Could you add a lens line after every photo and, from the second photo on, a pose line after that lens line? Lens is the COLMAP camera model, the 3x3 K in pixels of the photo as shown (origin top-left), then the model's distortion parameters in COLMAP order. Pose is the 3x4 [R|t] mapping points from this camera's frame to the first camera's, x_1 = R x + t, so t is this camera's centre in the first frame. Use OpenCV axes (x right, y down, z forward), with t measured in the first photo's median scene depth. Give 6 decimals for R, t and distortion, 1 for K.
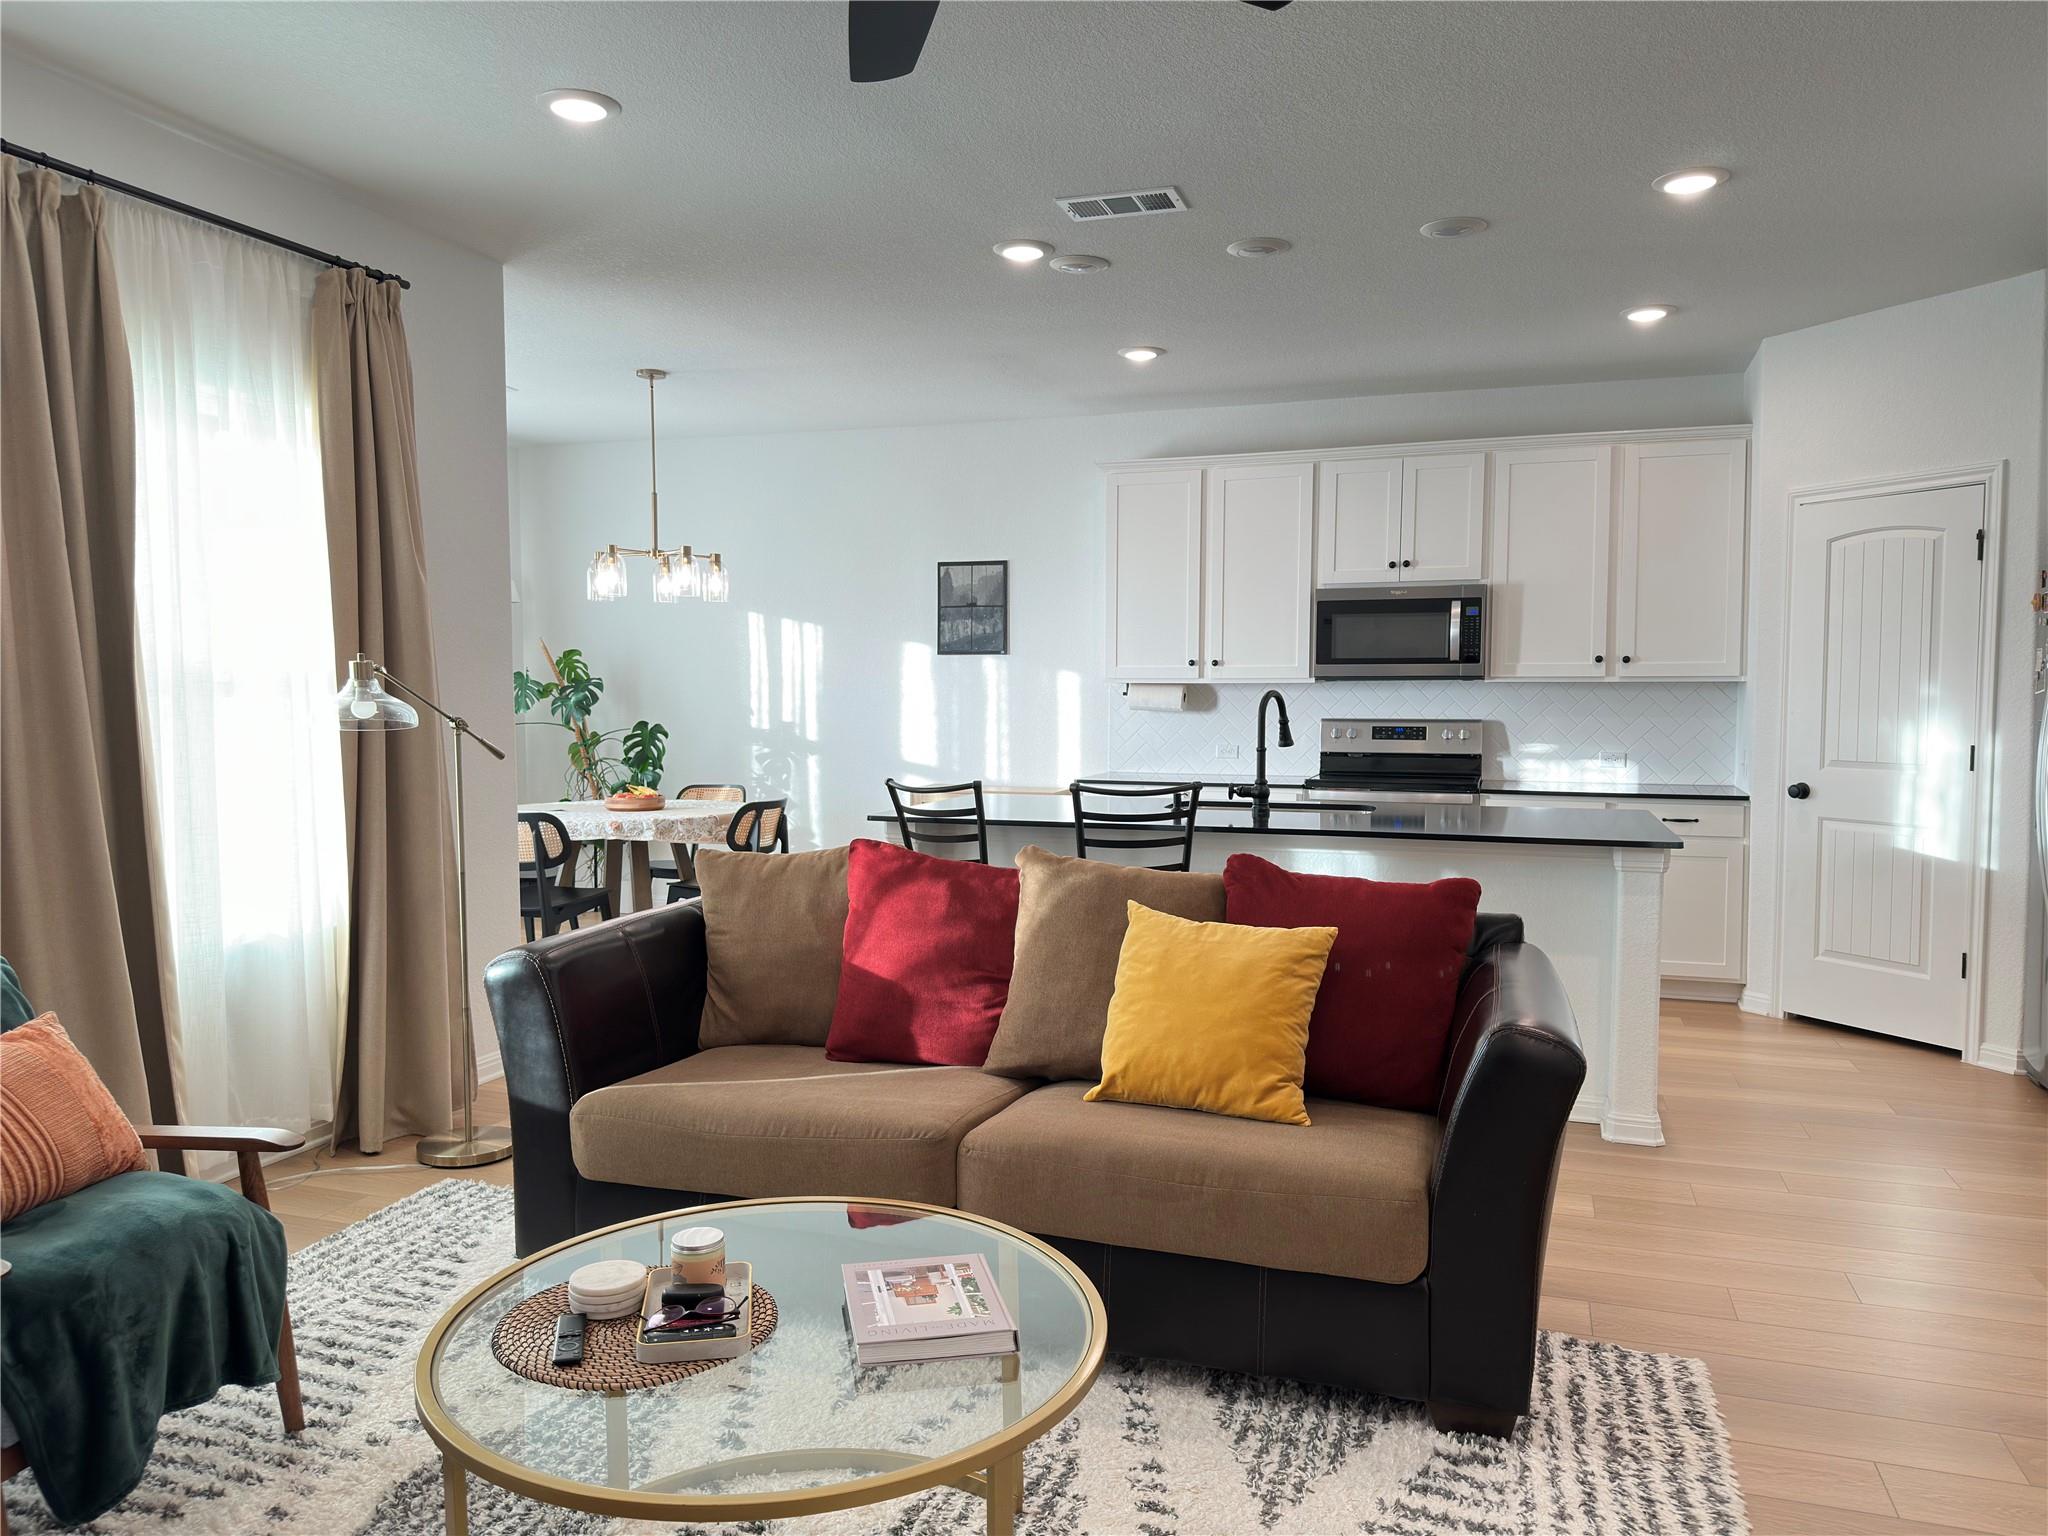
lens RADIAL K [[1451.6, 0, 1015.9], [0, 1451.6, 800.9], [0, 0, 1]] dist [0.059564, -0.060164]
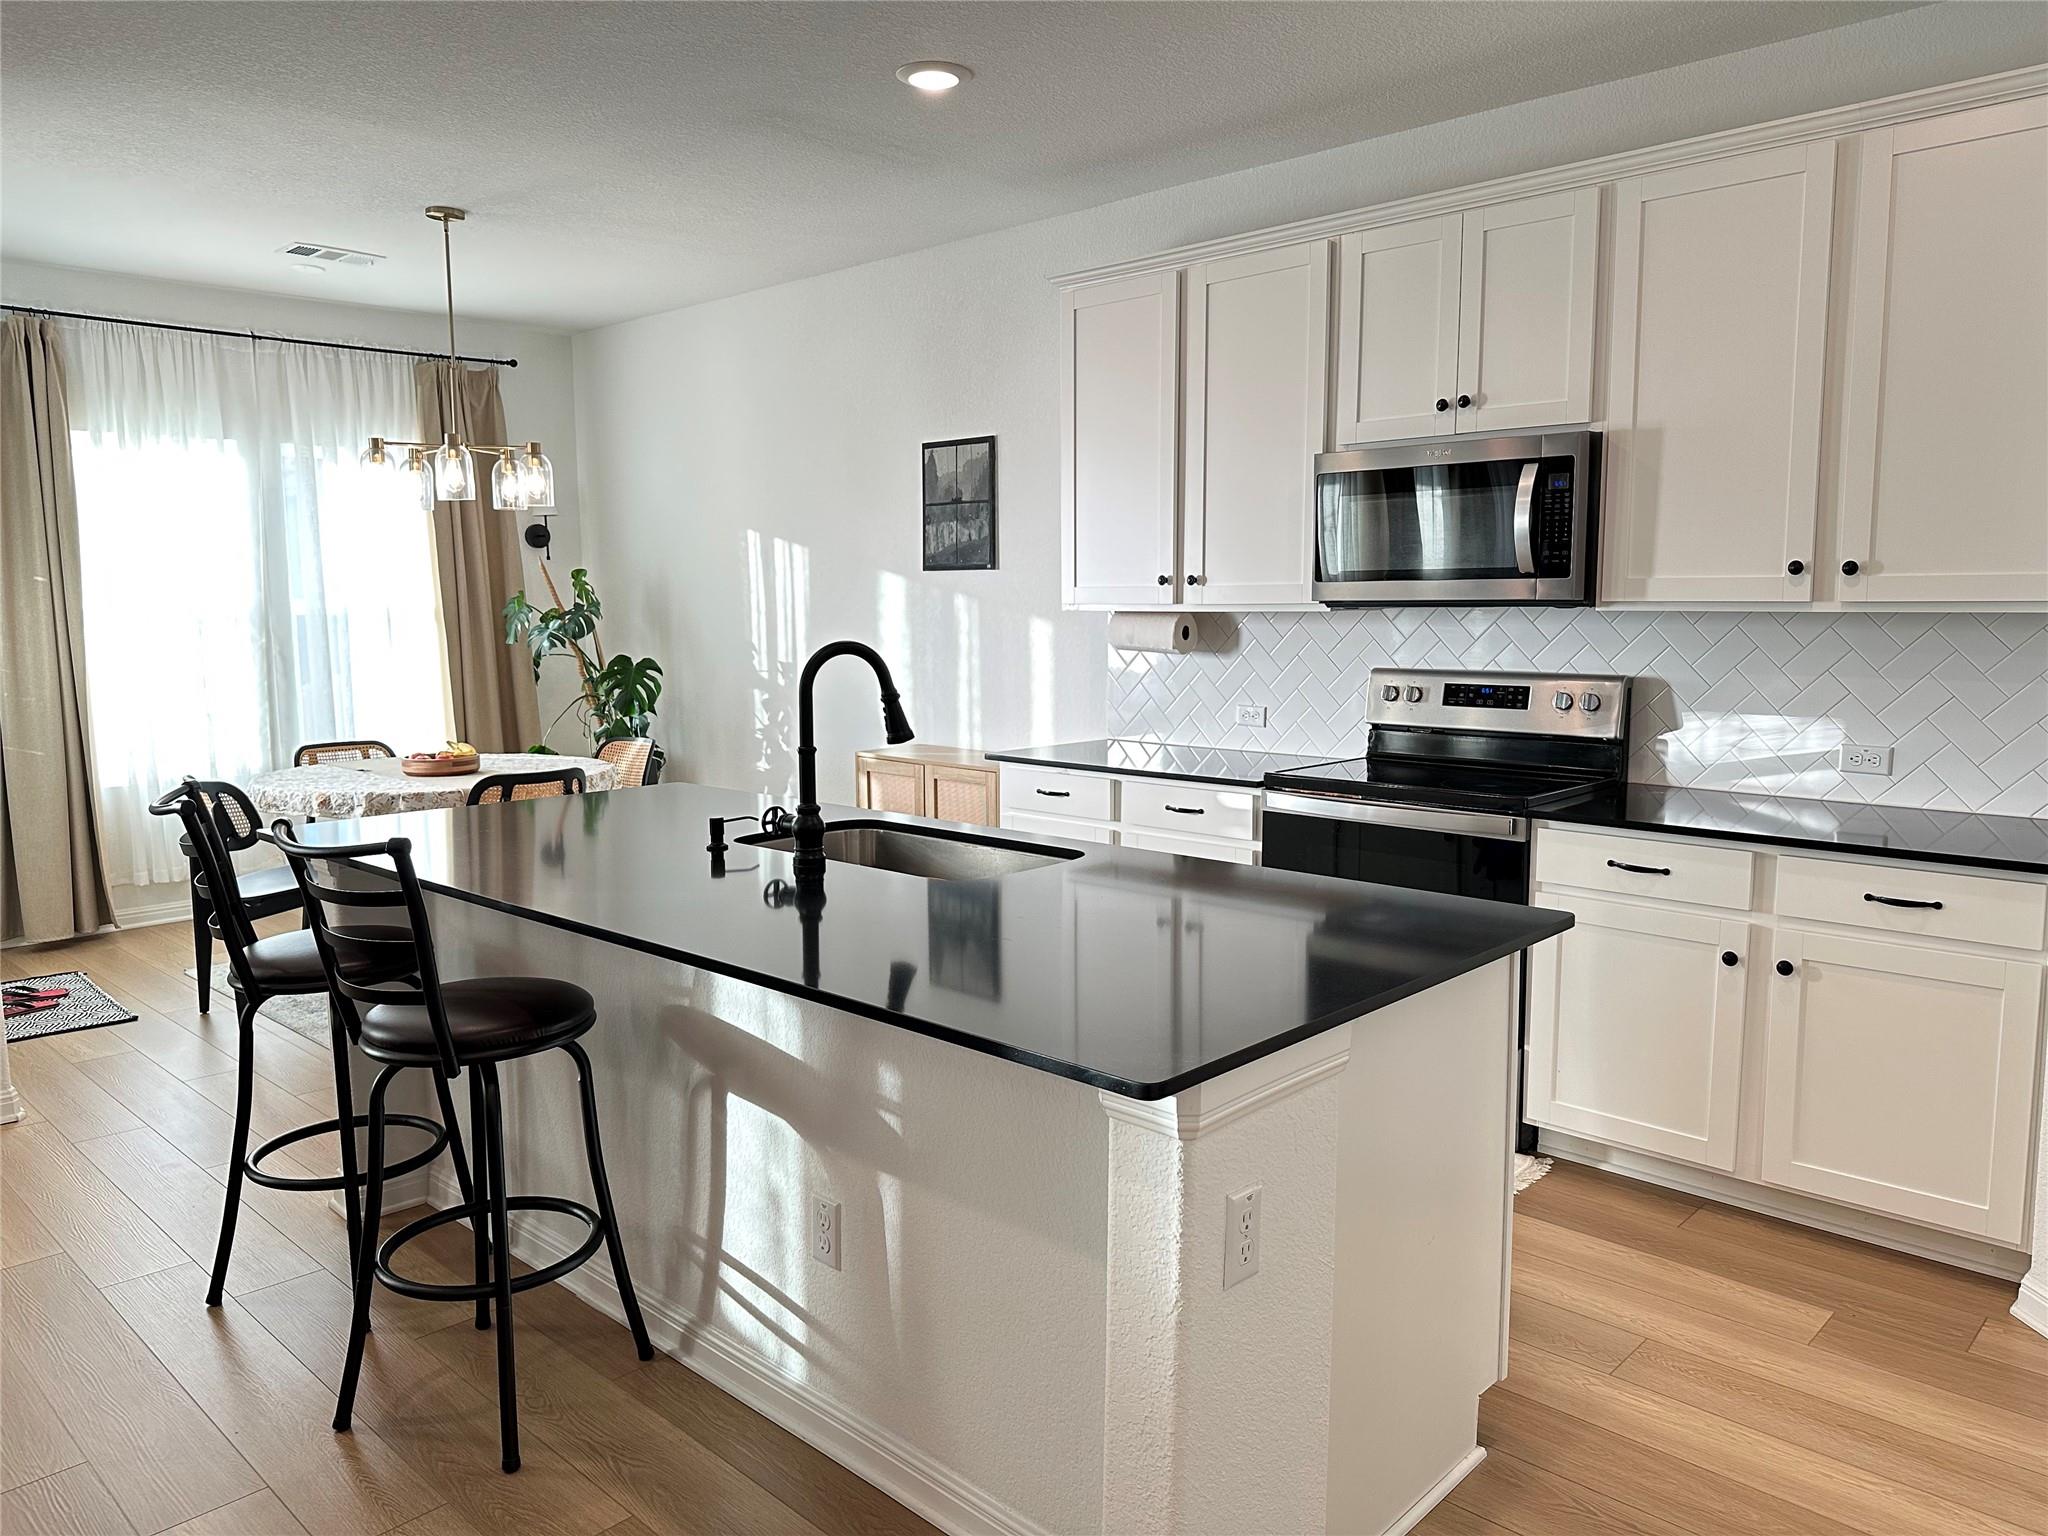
lens RADIAL K [[1451.6, 0, 1018.8], [0, 1451.6, 771.0], [0, 0, 1]] dist [0.059564, -0.060164]
pose [[0.904145, 0.044904, -0.424859, 0.348265], [-0.026834, 0.998466, 0.048422, -0.040677], [0.426382, -0.032380, 0.903963, 0.393896]]
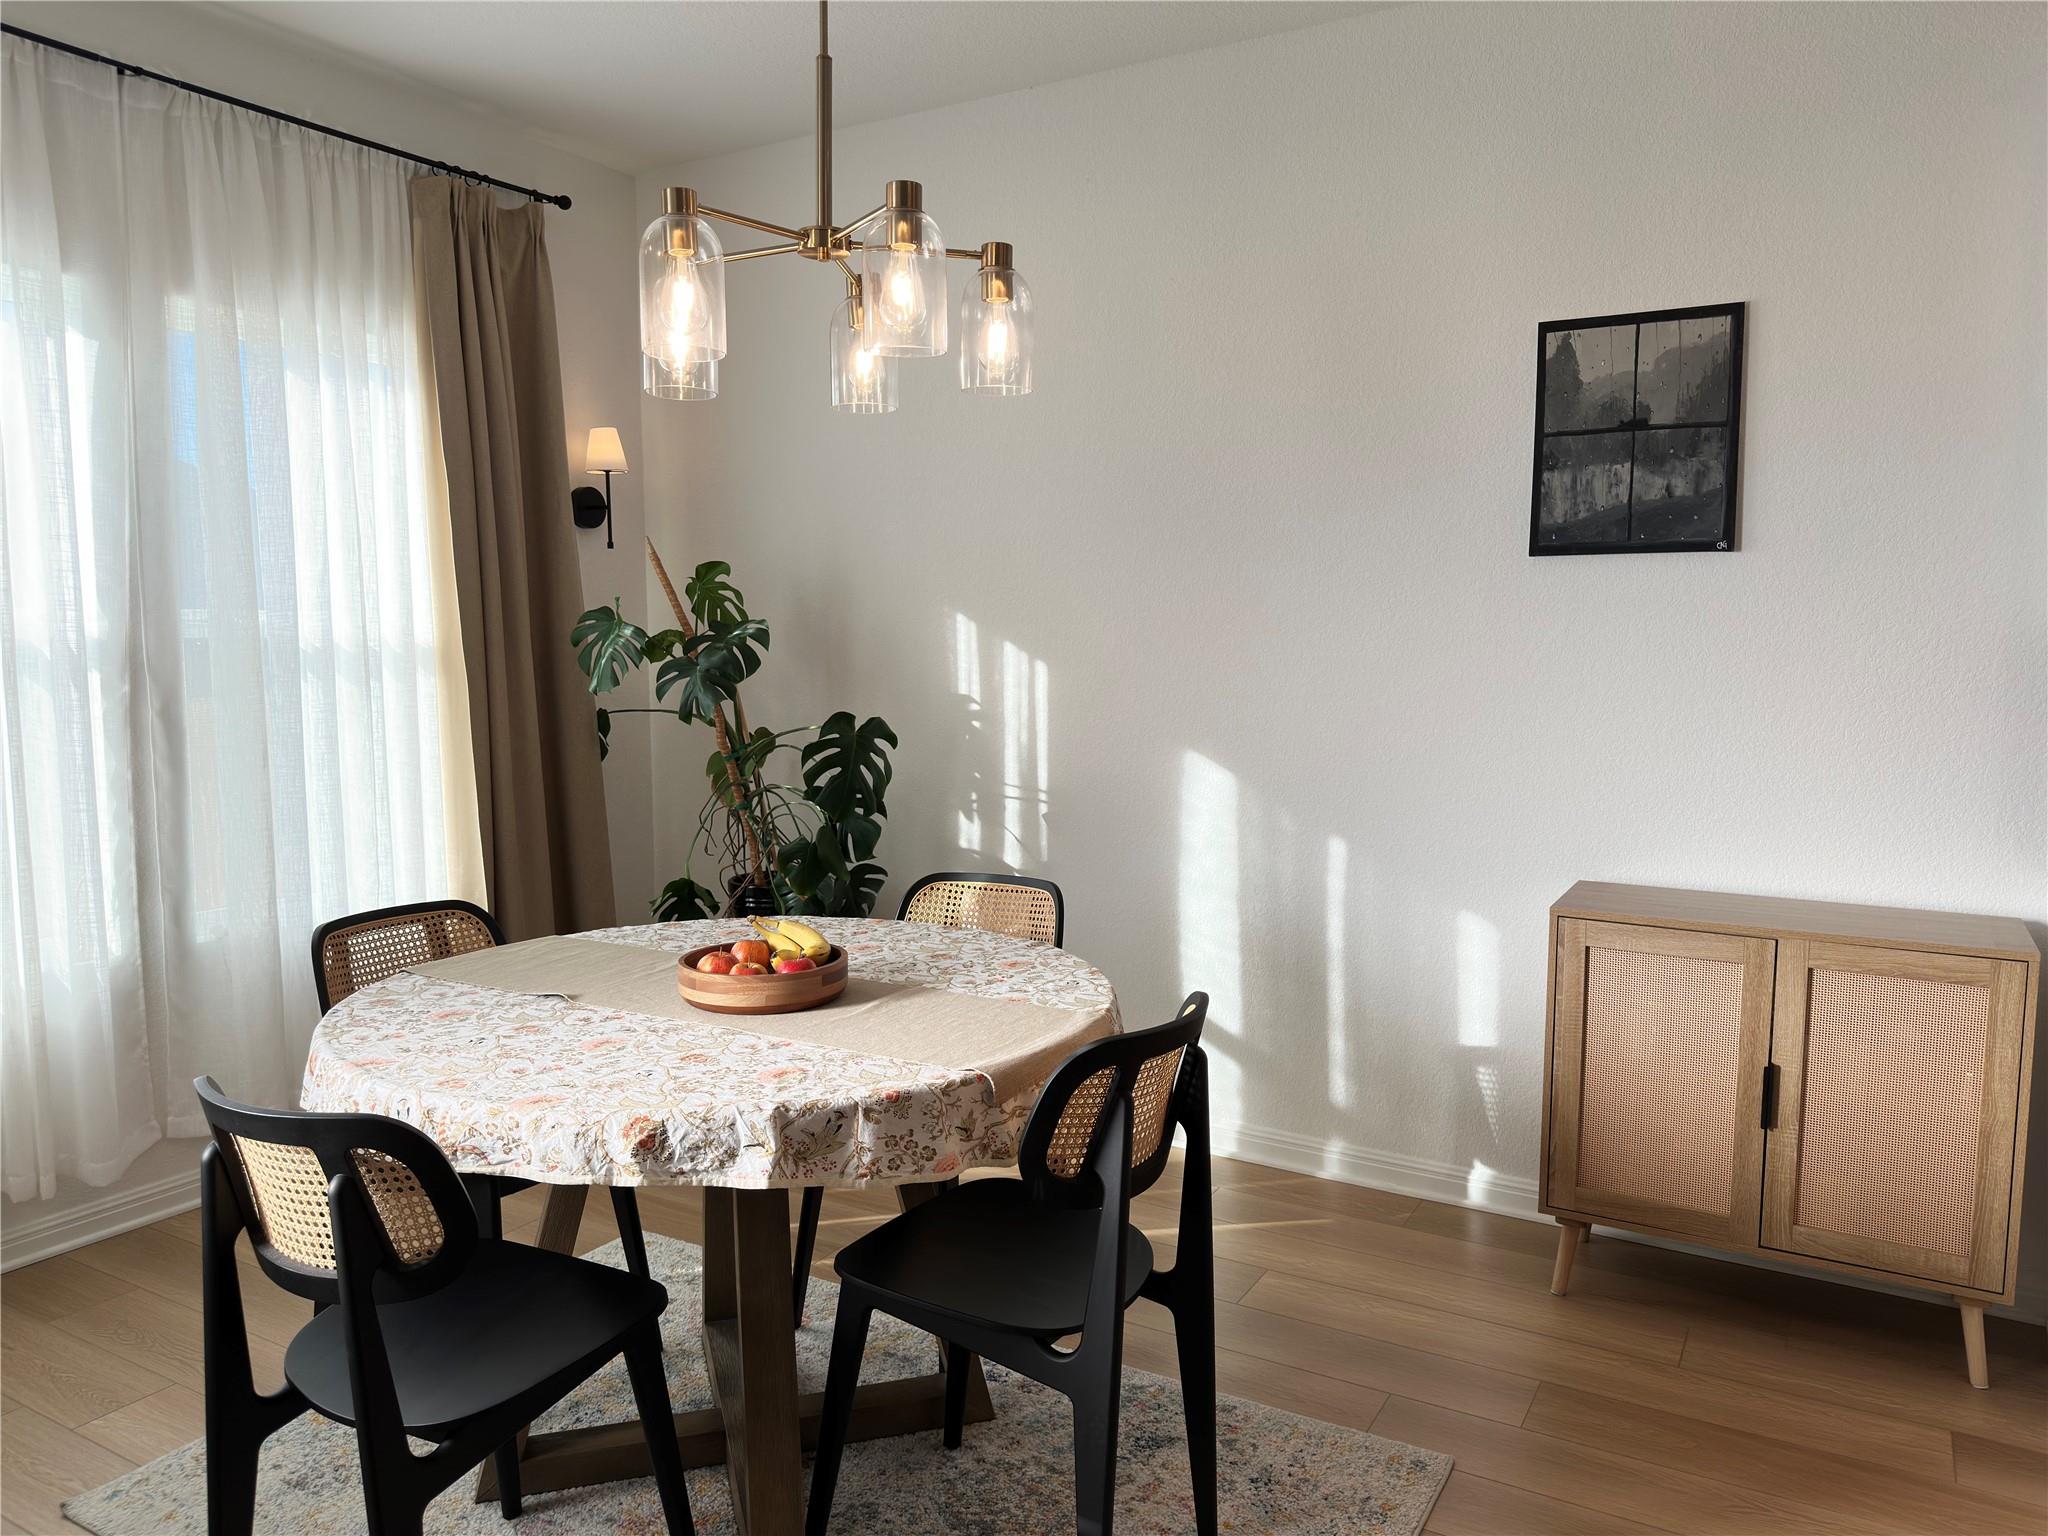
lens RADIAL K [[1451.6, 0, 1007.1], [0, 1451.6, 753.4], [0, 0, 1]] dist [0.059564, -0.060164]
pose [[0.979646, 0.012201, -0.200363, -0.129511], [-0.010306, 0.999892, 0.010497, -0.054226], [0.200469, -0.008219, 0.979665, 0.643058]]
